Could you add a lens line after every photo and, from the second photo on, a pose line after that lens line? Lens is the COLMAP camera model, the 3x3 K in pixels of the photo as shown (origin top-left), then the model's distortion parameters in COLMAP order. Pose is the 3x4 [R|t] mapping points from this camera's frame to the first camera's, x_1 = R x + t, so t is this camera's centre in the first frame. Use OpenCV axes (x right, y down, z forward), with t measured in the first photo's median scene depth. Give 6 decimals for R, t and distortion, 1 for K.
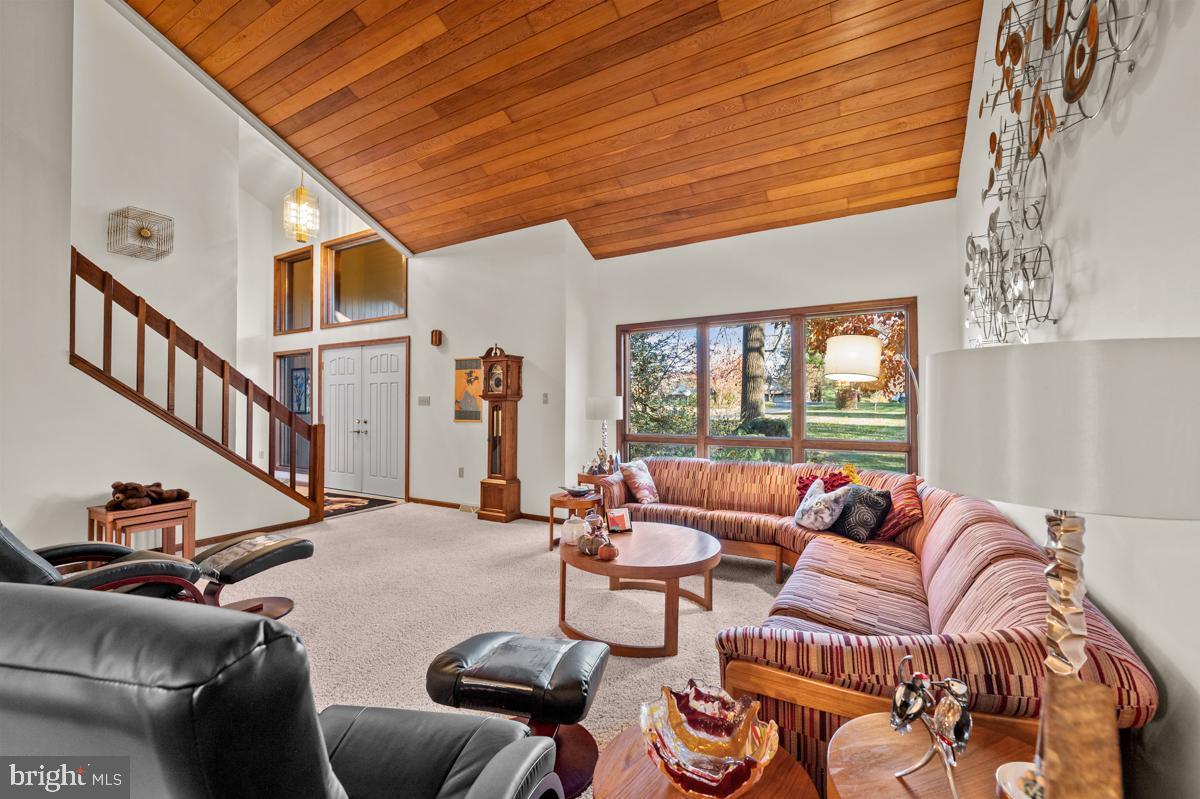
lens RADIAL K [[504.1, 0, 595.1], [0, 504.1, 404.9], [0, 0, 1]] dist [0.002304, -0.000044]
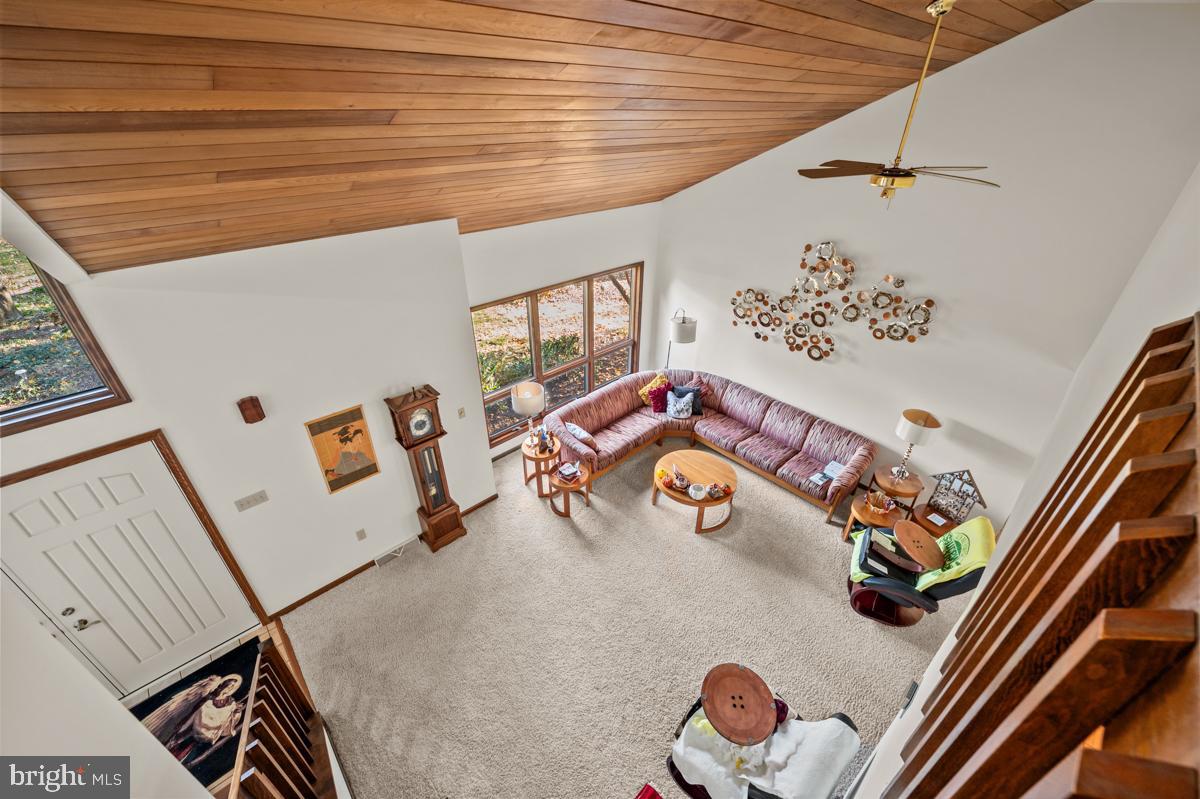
lens RADIAL K [[476.6, 0, 597.0], [0, 476.6, 405.4], [0, 0, 1]] dist [-0.001494, -0.000133]
pose [[0.286133, -0.503290, 0.815370, -0.750988], [-0.003880, 0.850332, 0.526232, -0.500863], [-0.958182, -0.153736, 0.241355, 0.527772]]
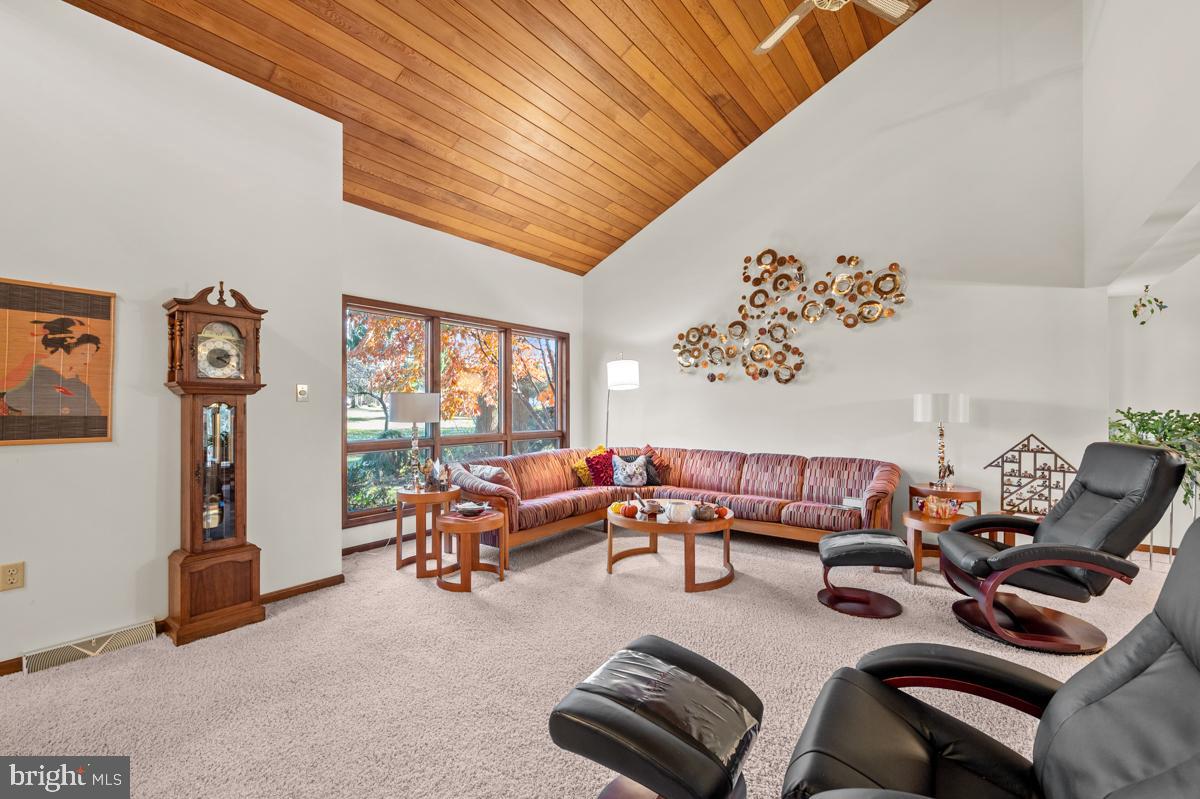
lens RADIAL K [[504.1, 0, 595.1], [0, 504.1, 404.9], [0, 0, 1]] dist [0.002304, -0.000044]
pose [[0.126906, 0.001155, 0.991914, -0.653222], [-0.001972, 0.999998, -0.000912, 0.002737], [-0.991913, -0.001840, 0.126908, 0.562092]]
